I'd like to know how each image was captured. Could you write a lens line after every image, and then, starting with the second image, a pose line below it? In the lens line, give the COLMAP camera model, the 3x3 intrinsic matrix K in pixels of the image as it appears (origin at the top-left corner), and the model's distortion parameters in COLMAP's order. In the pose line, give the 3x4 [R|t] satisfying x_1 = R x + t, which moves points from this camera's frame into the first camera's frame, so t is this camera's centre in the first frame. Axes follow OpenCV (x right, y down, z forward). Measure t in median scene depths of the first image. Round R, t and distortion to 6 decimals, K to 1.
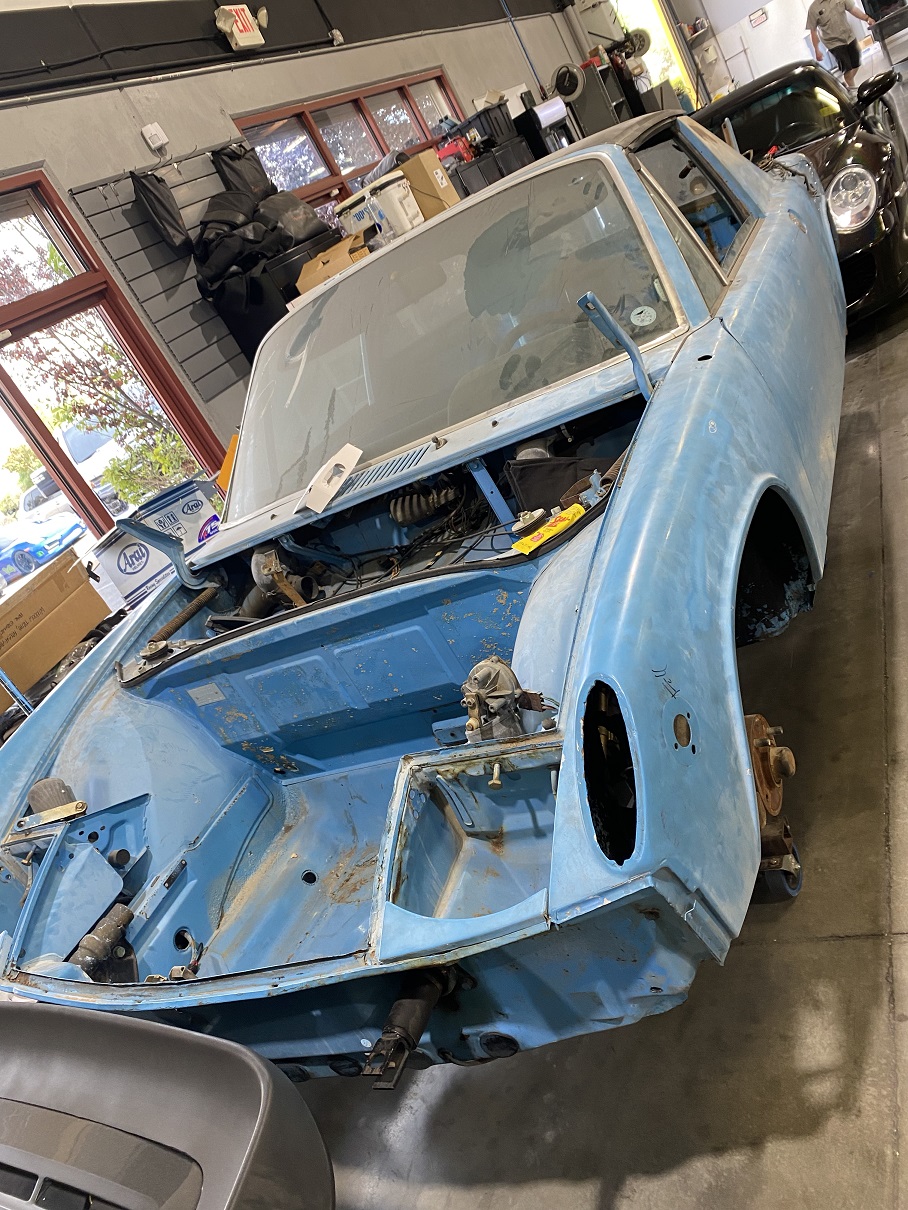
lens RADIAL K [[953.6, 0, 454.0], [0, 953.6, 605.0], [0, 0, 1]] dist [-0.001944, 0.001572]
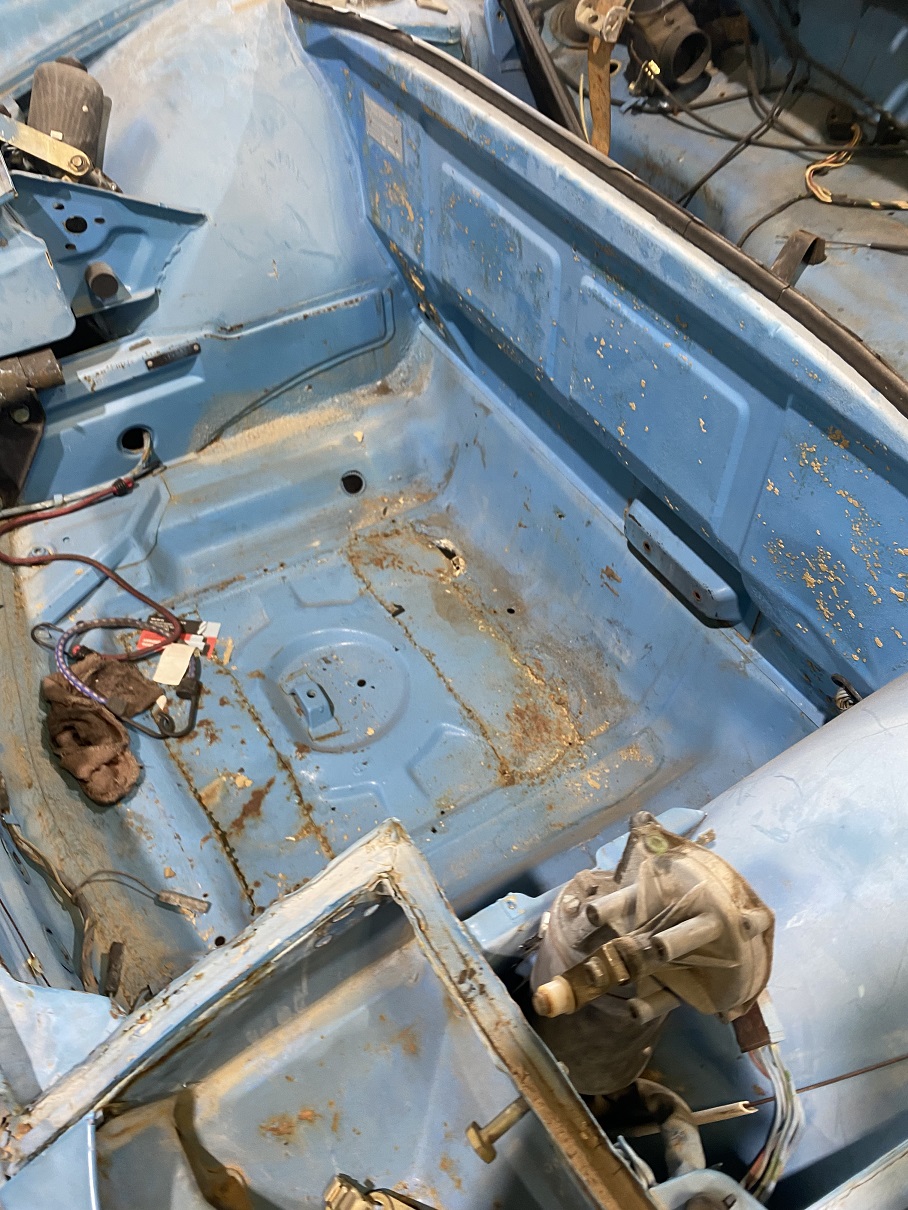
lens RADIAL K [[992.2, 0, 430.7], [0, 992.2, 605.2], [0, 0, 1]] dist [0.015053, 0.008643]
pose [[0.725428, 0.688159, 0.013824, -0.070237], [-0.571540, 0.591059, 0.569202, -0.079419], [0.383531, -0.420816, 0.822082, 0.464219]]
